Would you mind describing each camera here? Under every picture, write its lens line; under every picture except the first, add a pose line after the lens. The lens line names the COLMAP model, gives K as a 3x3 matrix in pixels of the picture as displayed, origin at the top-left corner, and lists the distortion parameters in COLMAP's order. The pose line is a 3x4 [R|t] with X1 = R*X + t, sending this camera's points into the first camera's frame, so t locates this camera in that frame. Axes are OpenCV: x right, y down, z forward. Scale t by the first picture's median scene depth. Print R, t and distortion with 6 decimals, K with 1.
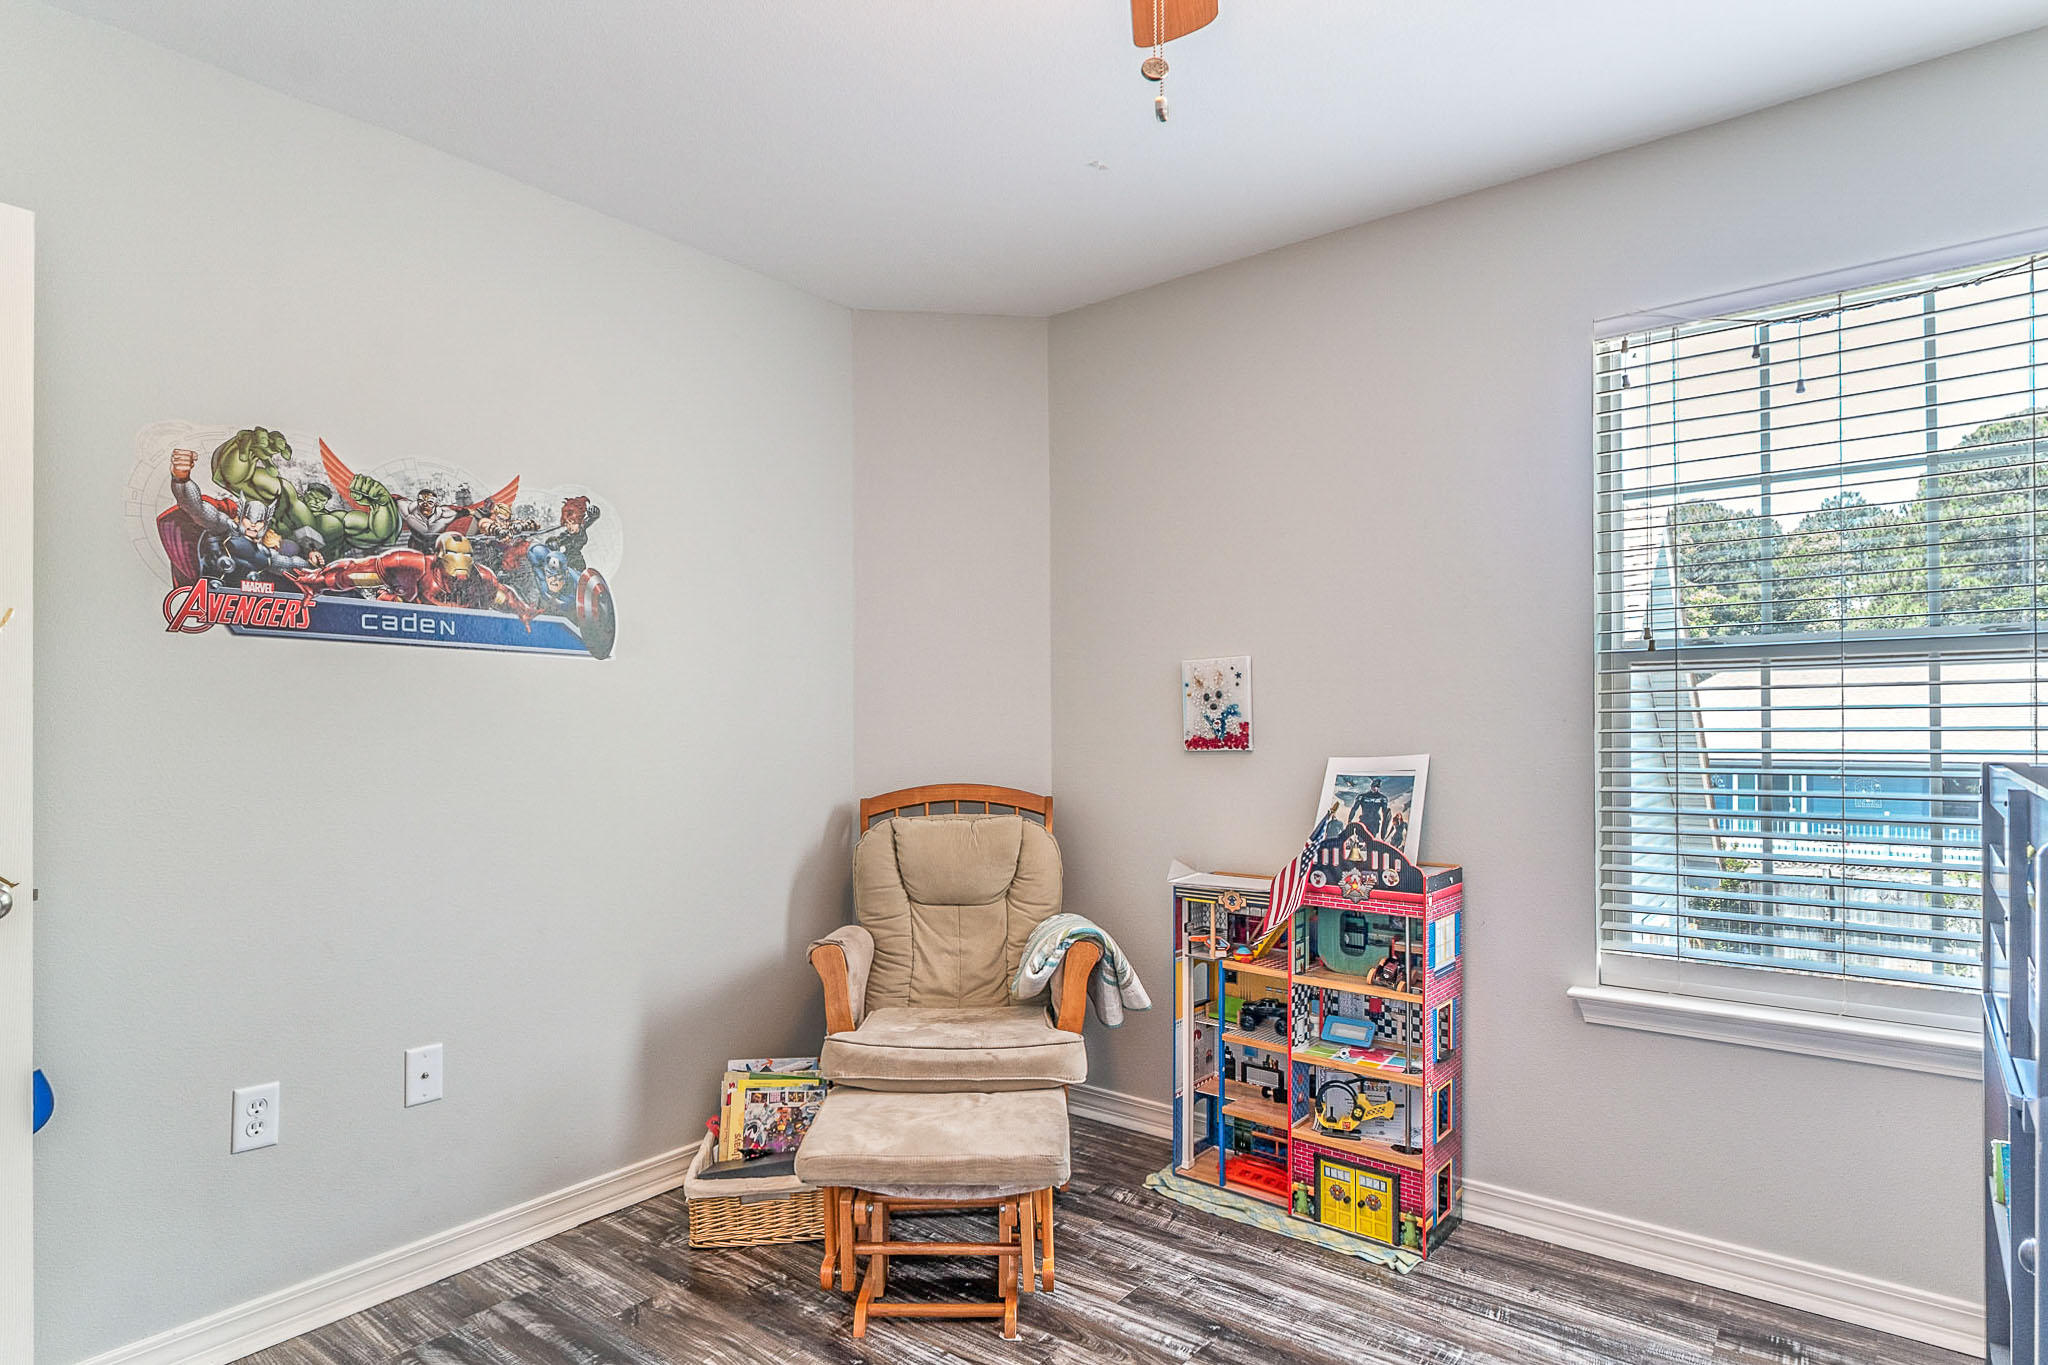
lens RADIAL K [[1086.8, 0, 1015.6], [0, 1086.8, 697.7], [0, 0, 1]] dist [0.000018, -0.000350]
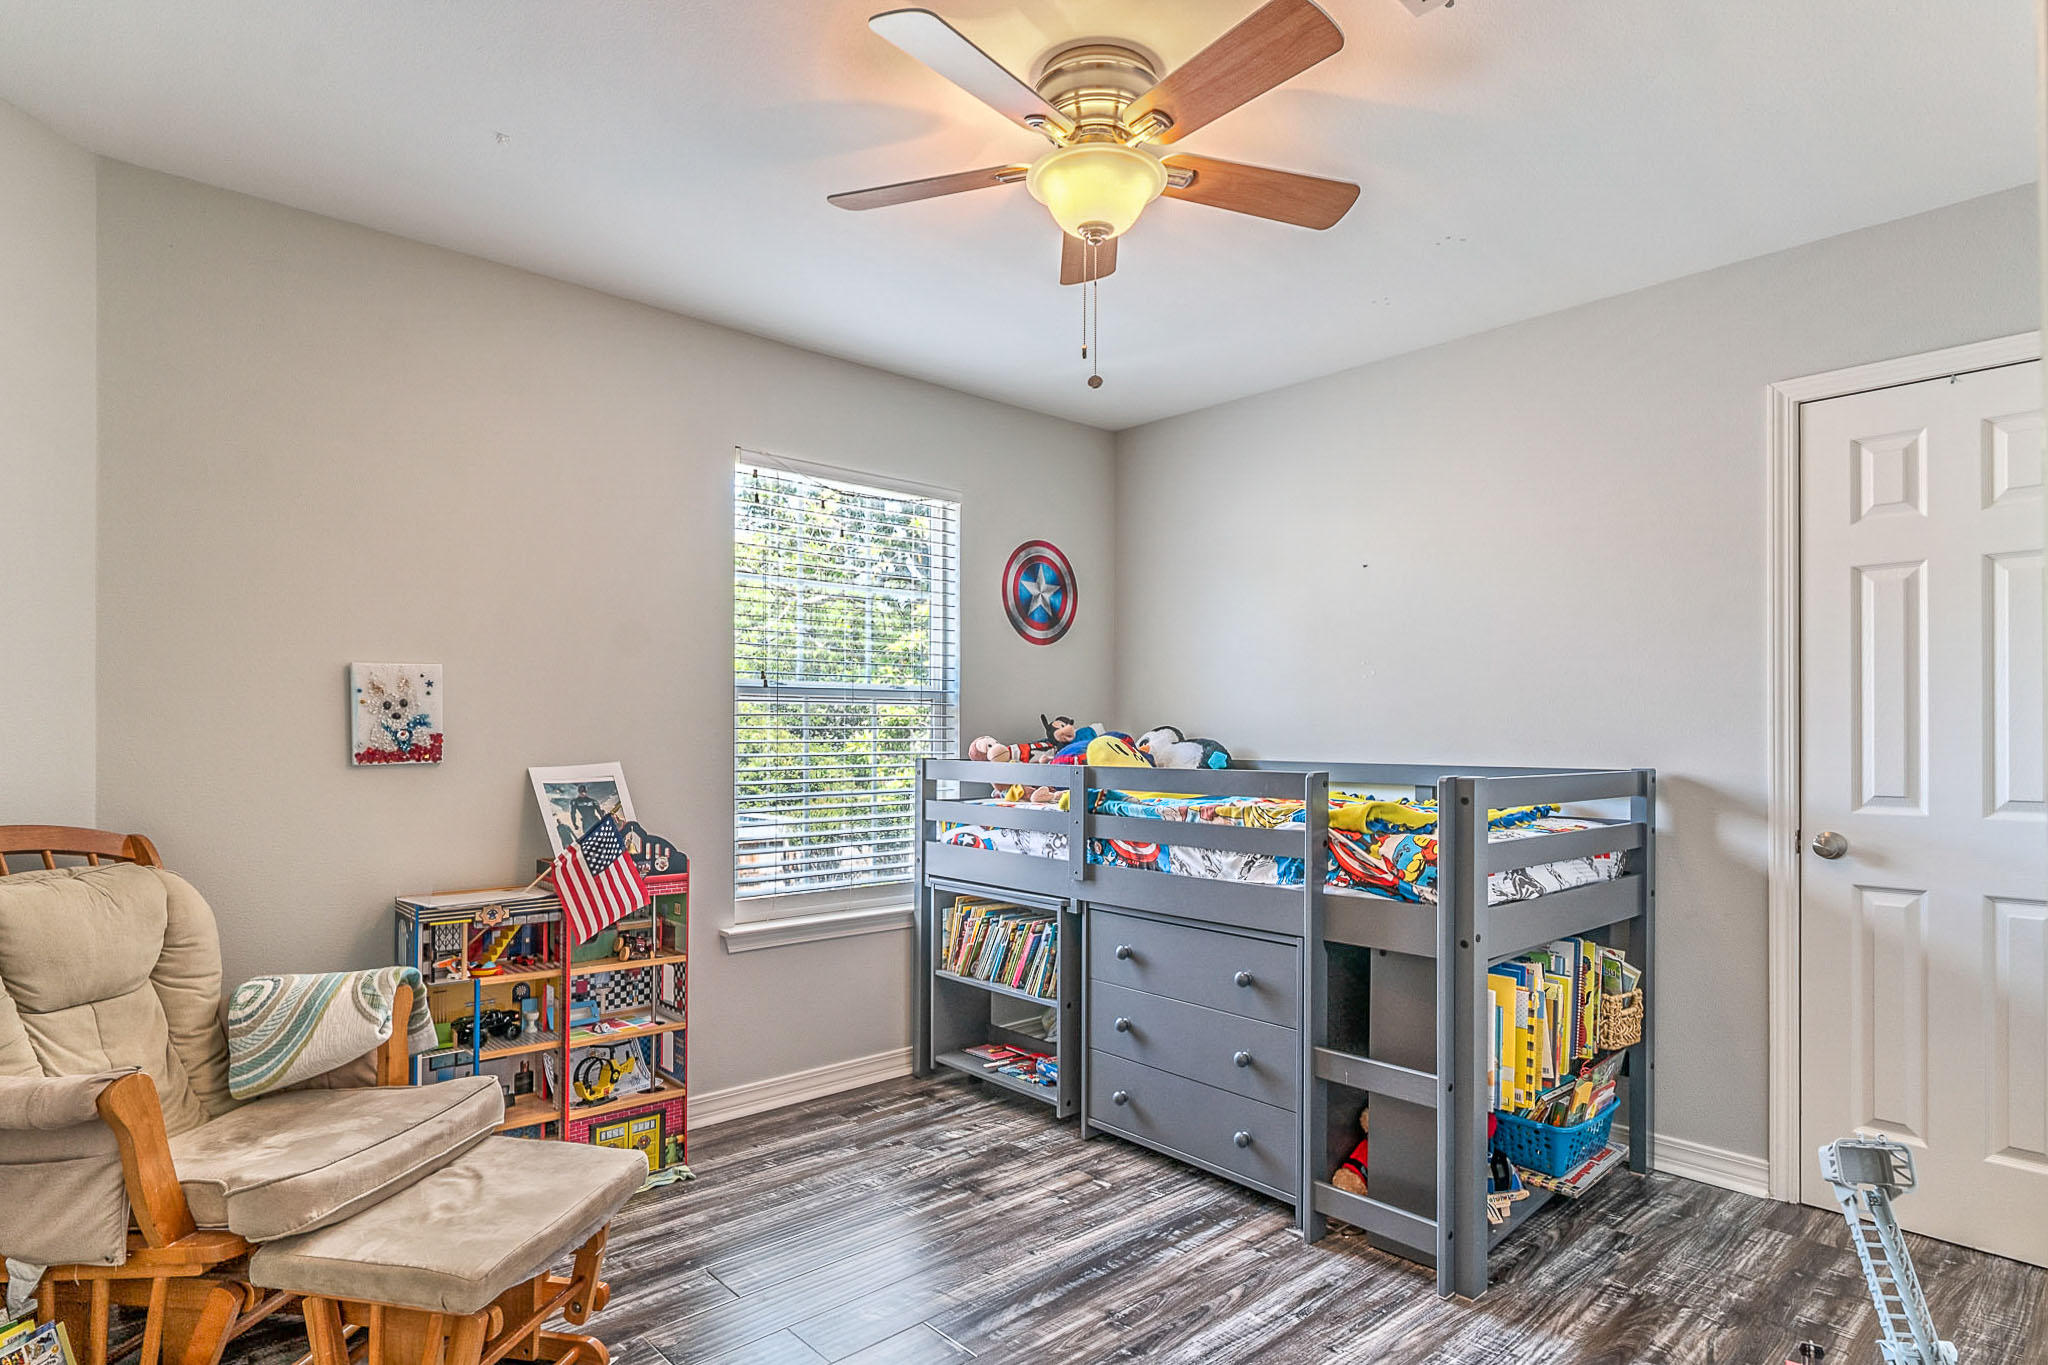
lens RADIAL K [[1086.8, 0, 1015.6], [0, 1086.8, 697.7], [0, 0, 1]] dist [0.000018, -0.000350]
pose [[0.172945, 0.040443, 0.984101, -0.707404], [-0.028457, 0.998945, -0.036052, 0.012371], [-0.984520, -0.021770, 0.173913, 0.369698]]
